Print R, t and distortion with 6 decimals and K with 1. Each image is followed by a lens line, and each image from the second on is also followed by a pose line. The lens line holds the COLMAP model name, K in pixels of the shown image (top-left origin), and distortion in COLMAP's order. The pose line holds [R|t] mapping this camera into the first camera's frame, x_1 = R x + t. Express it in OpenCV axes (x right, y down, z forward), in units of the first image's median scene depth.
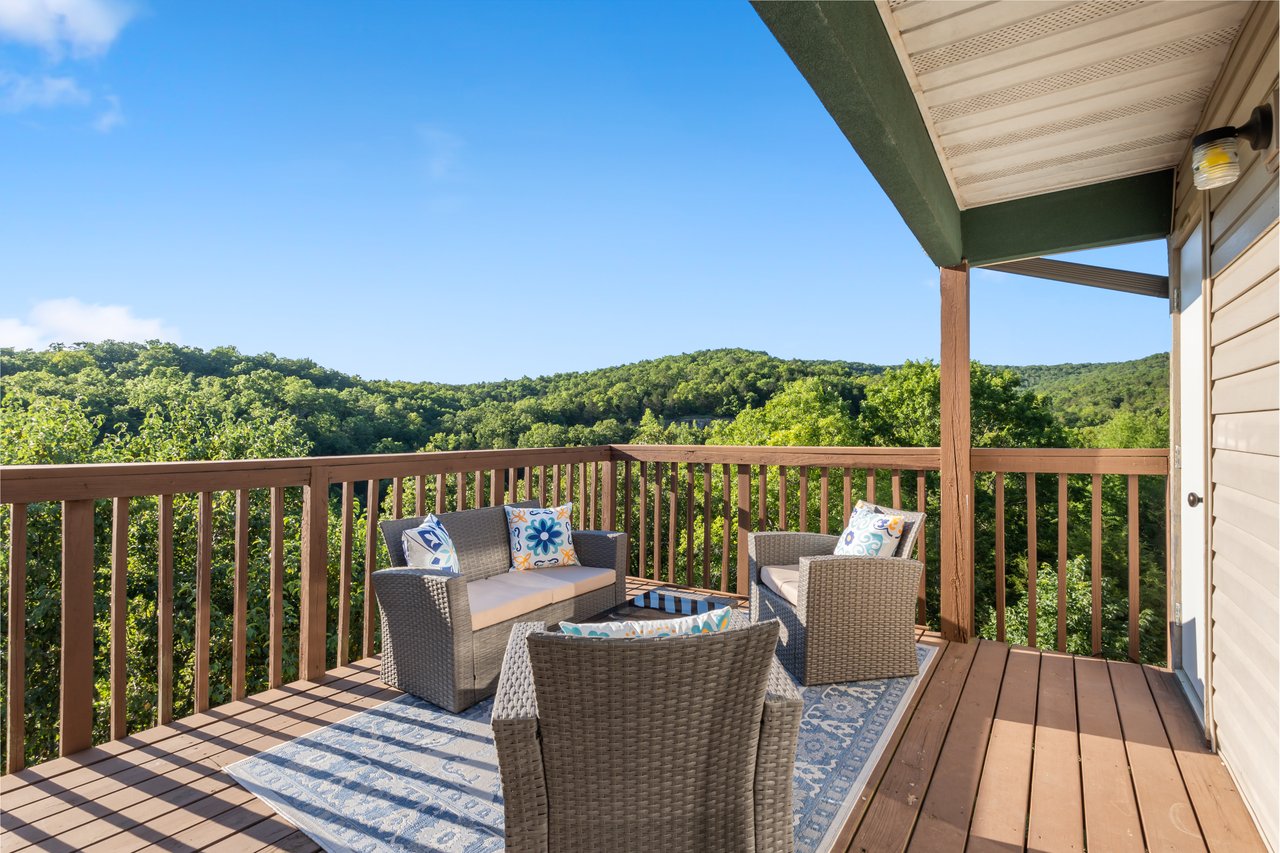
lens RADIAL K [[607.2, 0, 637.8], [0, 607.2, 424.6], [0, 0, 1]] dist [0.001851, 0.000295]
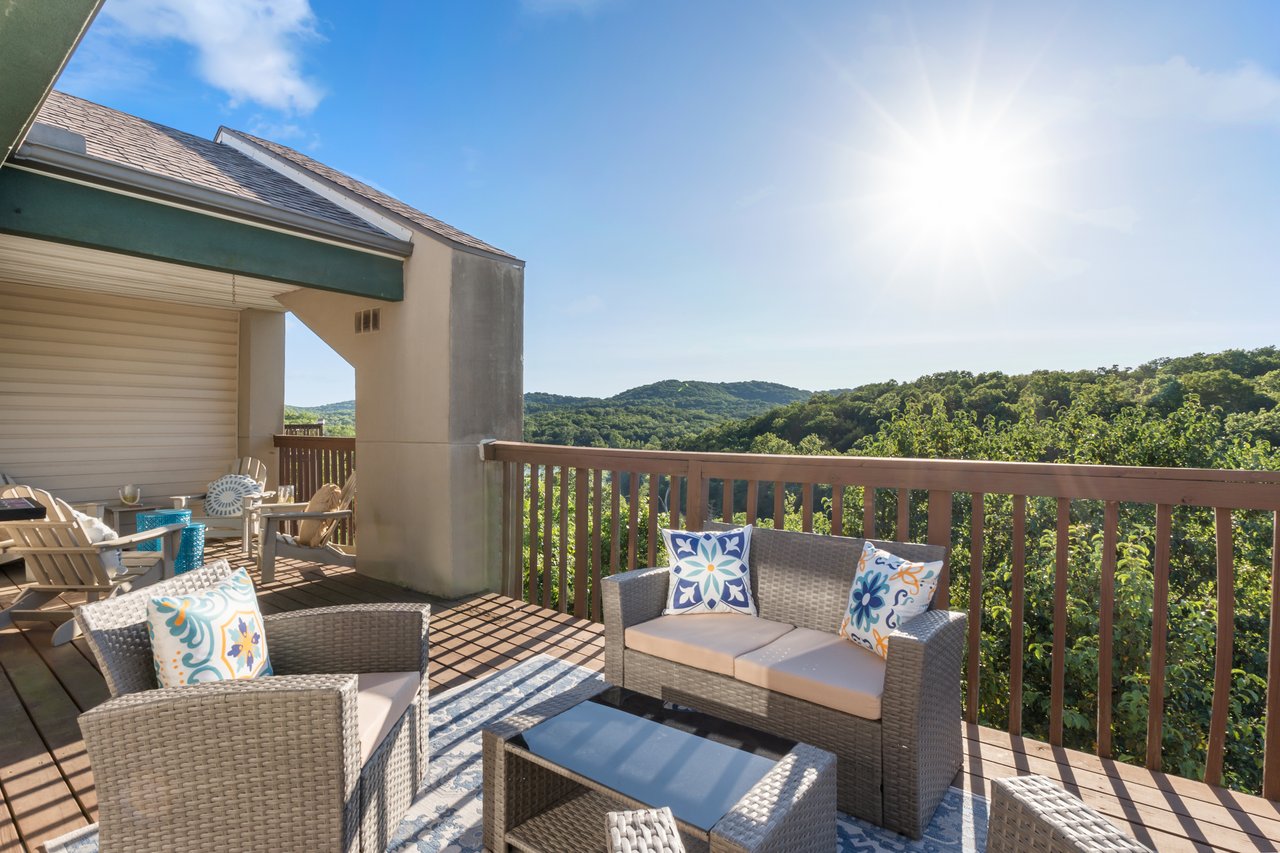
lens RADIAL K [[607.2, 0, 636.2], [0, 607.2, 436.5], [0, 0, 1]] dist [0.001851, 0.000295]
pose [[-0.058743, 0.013987, -0.998175, 0.616720], [0.005082, 0.999893, 0.013712, 0.009405], [0.998260, -0.004267, -0.058807, 1.033721]]
